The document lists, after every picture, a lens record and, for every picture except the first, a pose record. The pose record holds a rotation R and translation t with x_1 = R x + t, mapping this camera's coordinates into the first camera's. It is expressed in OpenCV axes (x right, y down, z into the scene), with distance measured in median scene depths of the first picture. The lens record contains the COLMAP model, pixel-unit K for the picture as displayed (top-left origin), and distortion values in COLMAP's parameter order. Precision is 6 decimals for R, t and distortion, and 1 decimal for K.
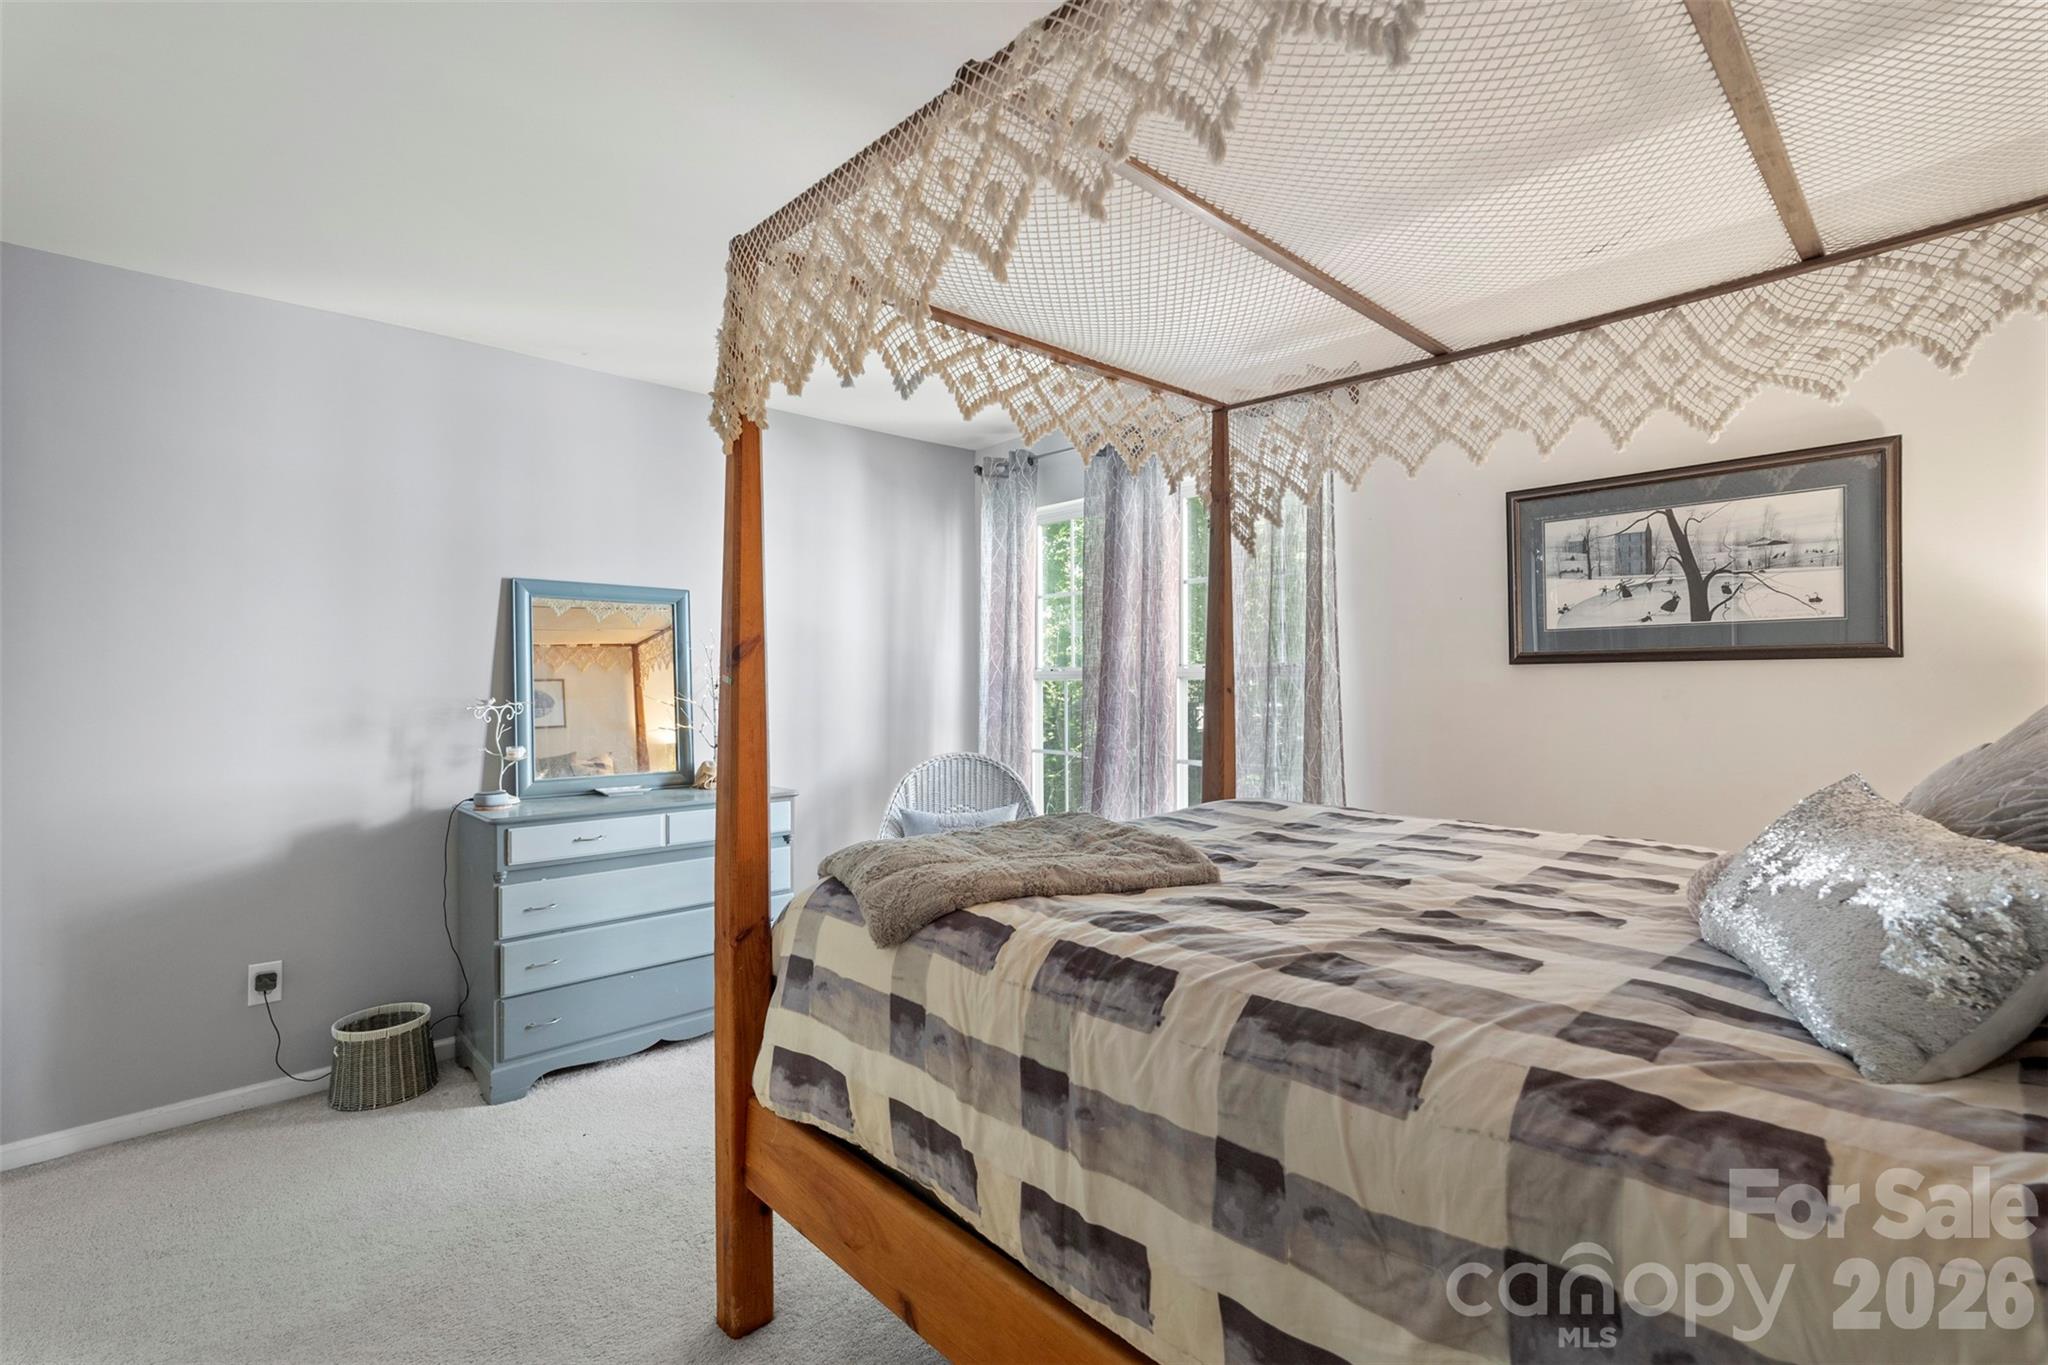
lens RADIAL K [[910.8, 0, 1032.9], [0, 910.8, 690.0], [0, 0, 1]] dist [-0.000364, -0.000040]
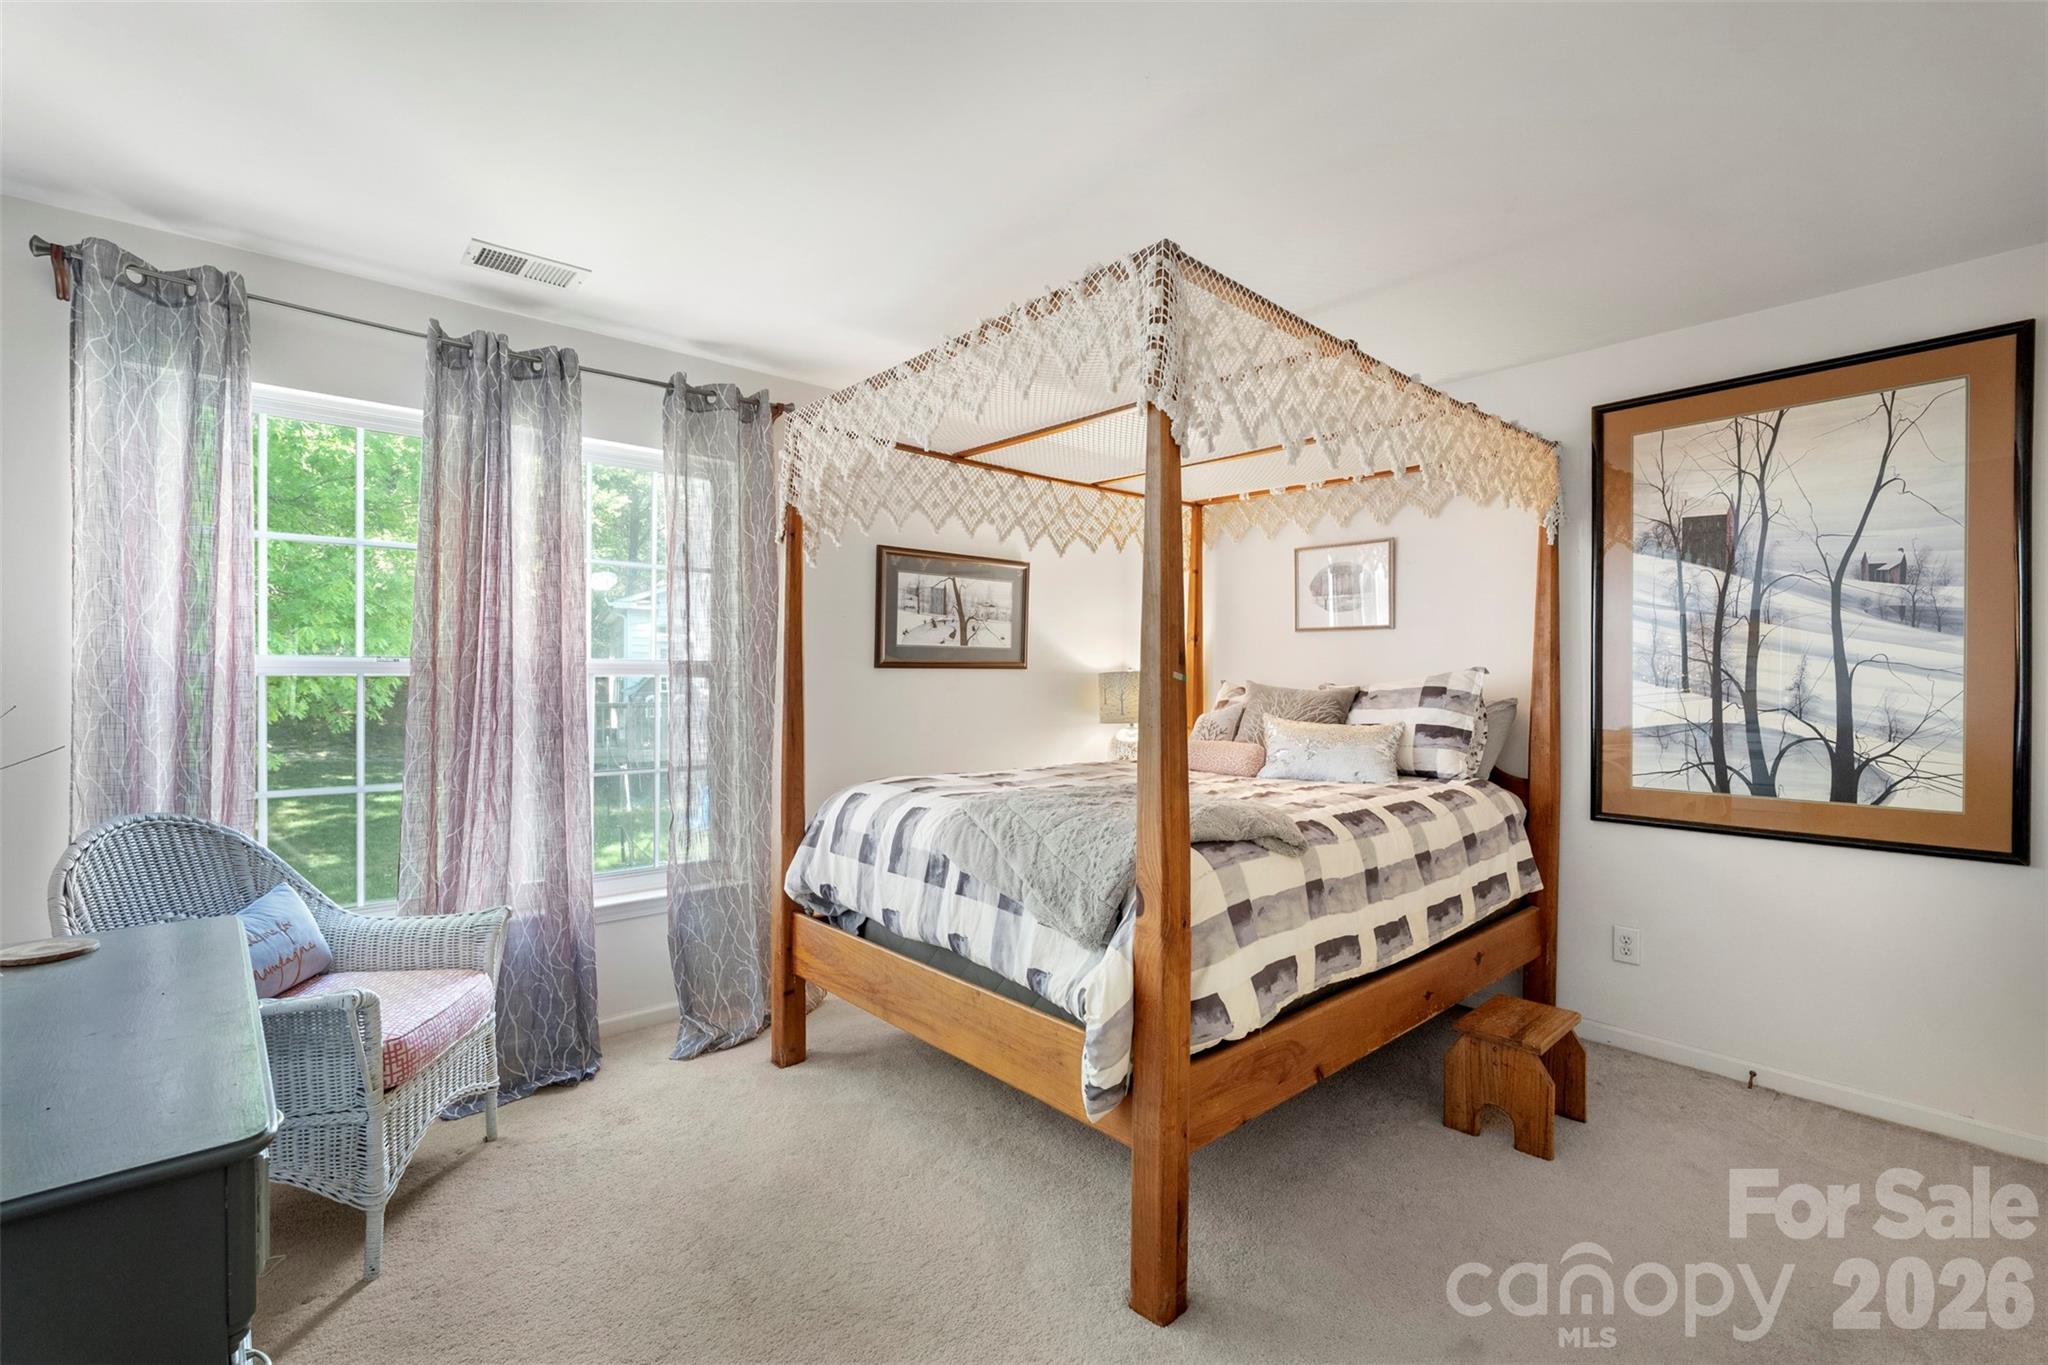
lens RADIAL K [[910.8, 0, 1032.9], [0, 910.8, 690.0], [0, 0, 1]] dist [-0.000364, -0.000040]
pose [[0.030260, -0.007298, 0.999515, -0.964234], [0.005596, 0.999959, 0.007132, -0.003237], [-0.999526, 0.005378, 0.030299, 0.799198]]
